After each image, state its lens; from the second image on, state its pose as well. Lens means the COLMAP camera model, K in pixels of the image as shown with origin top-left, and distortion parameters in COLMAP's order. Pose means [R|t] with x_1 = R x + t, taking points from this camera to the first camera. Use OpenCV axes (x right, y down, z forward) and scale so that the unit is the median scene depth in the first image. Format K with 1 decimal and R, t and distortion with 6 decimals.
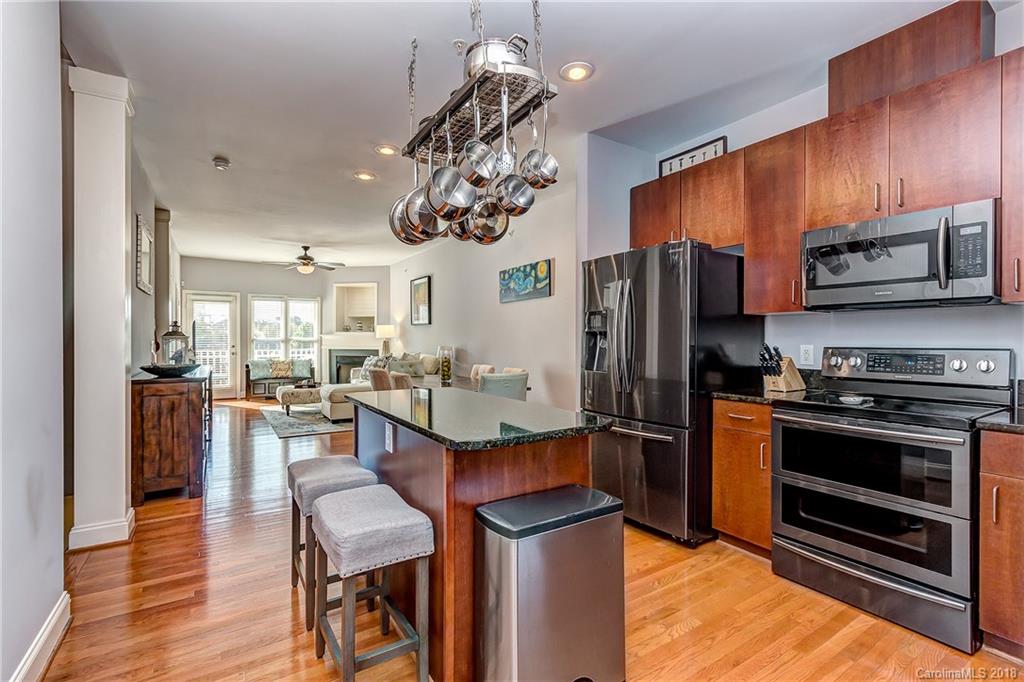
lens RADIAL K [[470.1, 0, 512.2], [0, 470.1, 341.7], [0, 0, 1]] dist [0.001249, 0.000206]
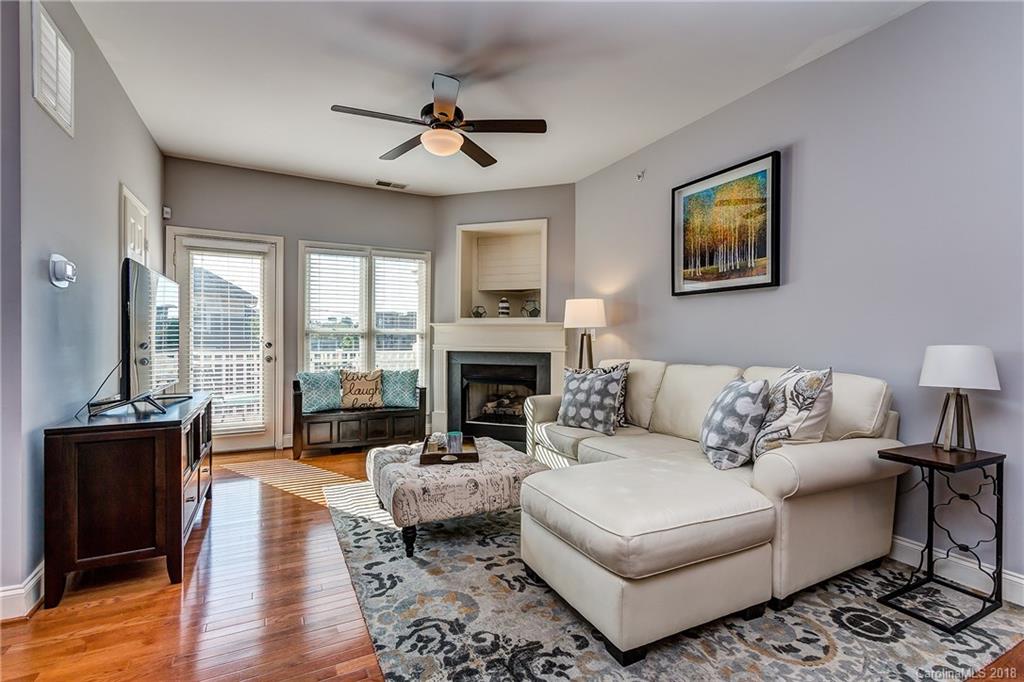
lens RADIAL K [[470.1, 0, 517.4], [0, 470.1, 339.9], [0, 0, 1]] dist [0.001249, 0.000206]
pose [[0.996525, 0.004582, -0.083171, -0.282481], [-0.004703, 0.999988, -0.001257, 0.004044], [0.083164, 0.001644, 0.996535, 0.510961]]
